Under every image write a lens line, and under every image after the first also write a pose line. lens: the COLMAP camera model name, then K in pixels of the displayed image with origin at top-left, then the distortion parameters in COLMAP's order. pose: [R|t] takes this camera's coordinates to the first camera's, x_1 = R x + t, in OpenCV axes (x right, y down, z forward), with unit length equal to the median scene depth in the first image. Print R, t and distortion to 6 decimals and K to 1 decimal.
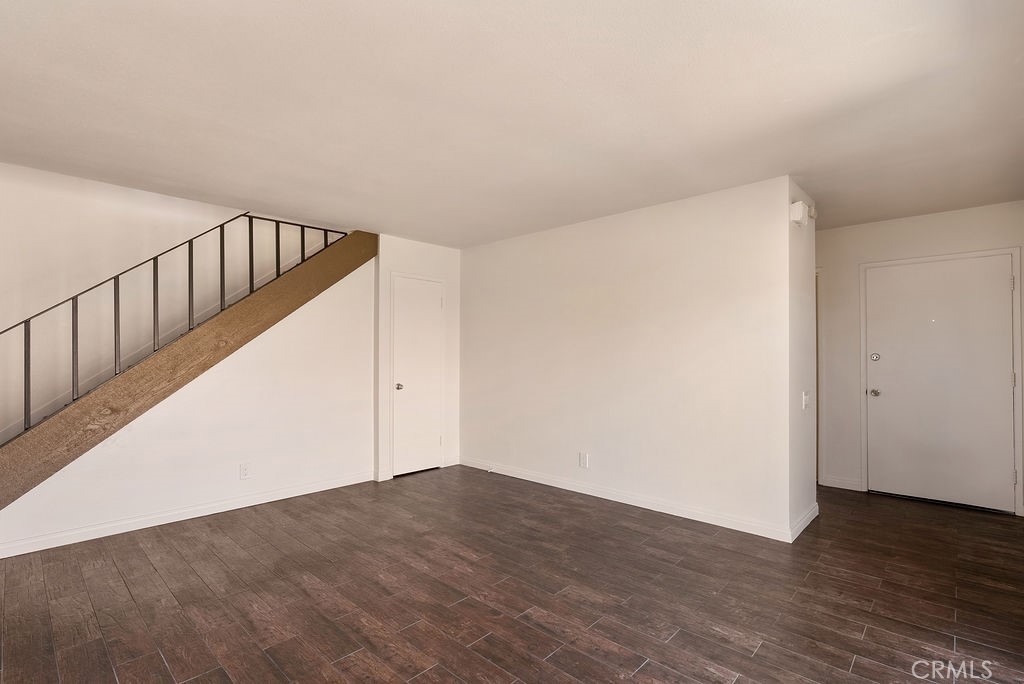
lens RADIAL K [[473.8, 0, 515.5], [0, 473.8, 349.9], [0, 0, 1]] dist [-0.005200, -0.000088]
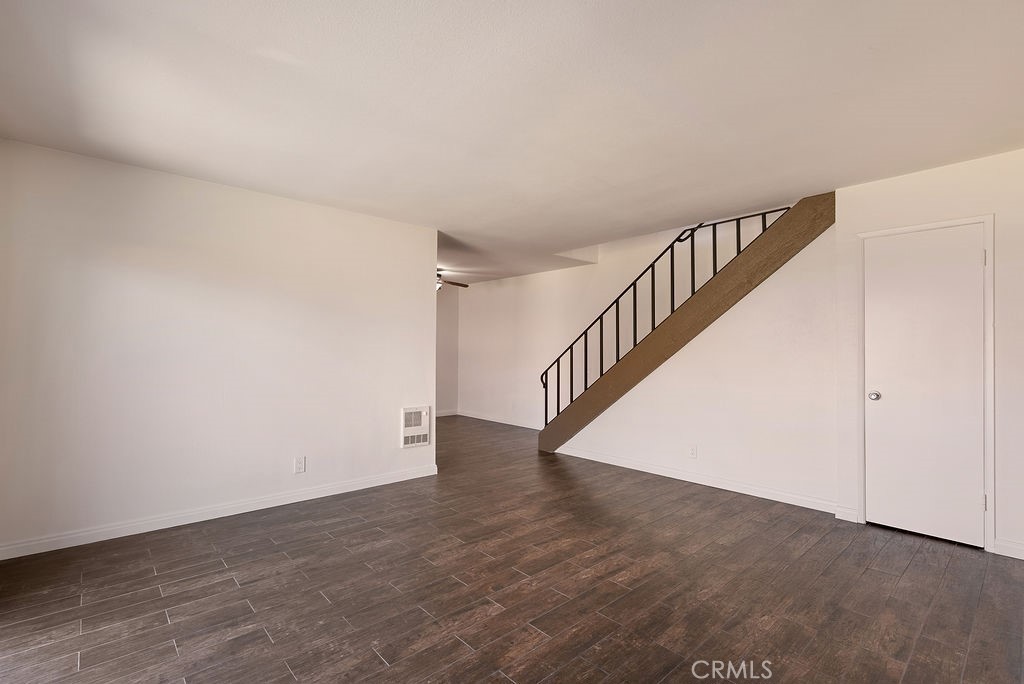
lens RADIAL K [[473.8, 0, 515.5], [0, 473.8, 349.9], [0, 0, 1]] dist [-0.005200, -0.000088]
pose [[-0.090560, -0.000926, -0.995891, 0.681787], [0.009853, 0.999950, -0.001826, 0.009653], [0.995842, -0.009978, -0.090546, 0.756851]]
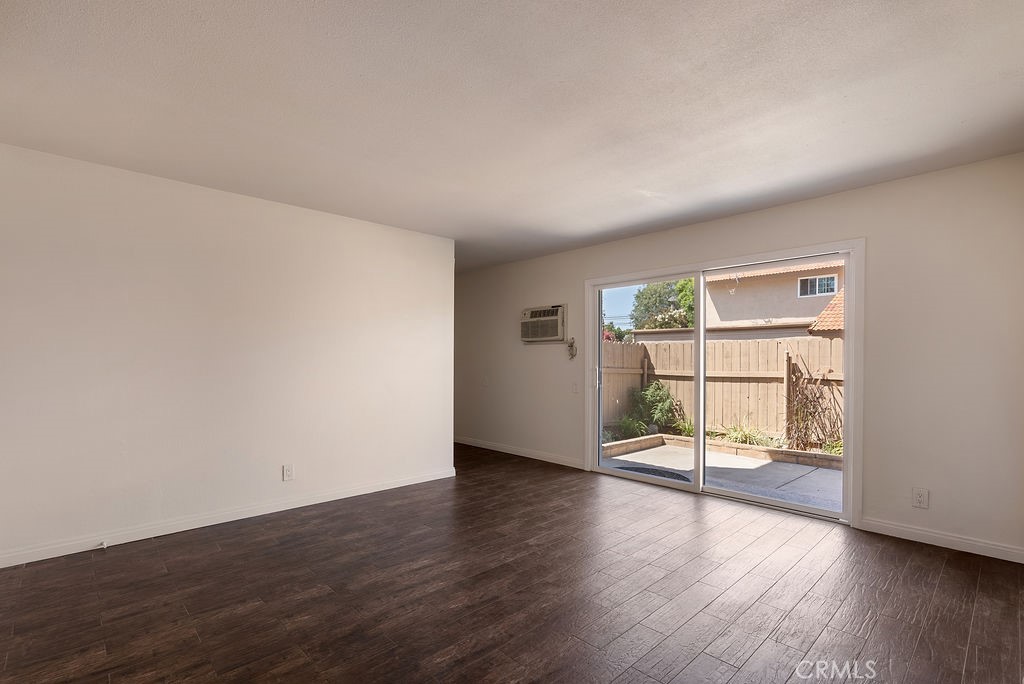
lens RADIAL K [[473.8, 0, 515.5], [0, 473.8, 349.9], [0, 0, 1]] dist [-0.005200, -0.000088]
pose [[0.066380, 0.012916, 0.997711, -0.897070], [-0.018560, 0.999759, -0.011707, 0.005975], [-0.997622, -0.017741, 0.066604, 0.642902]]
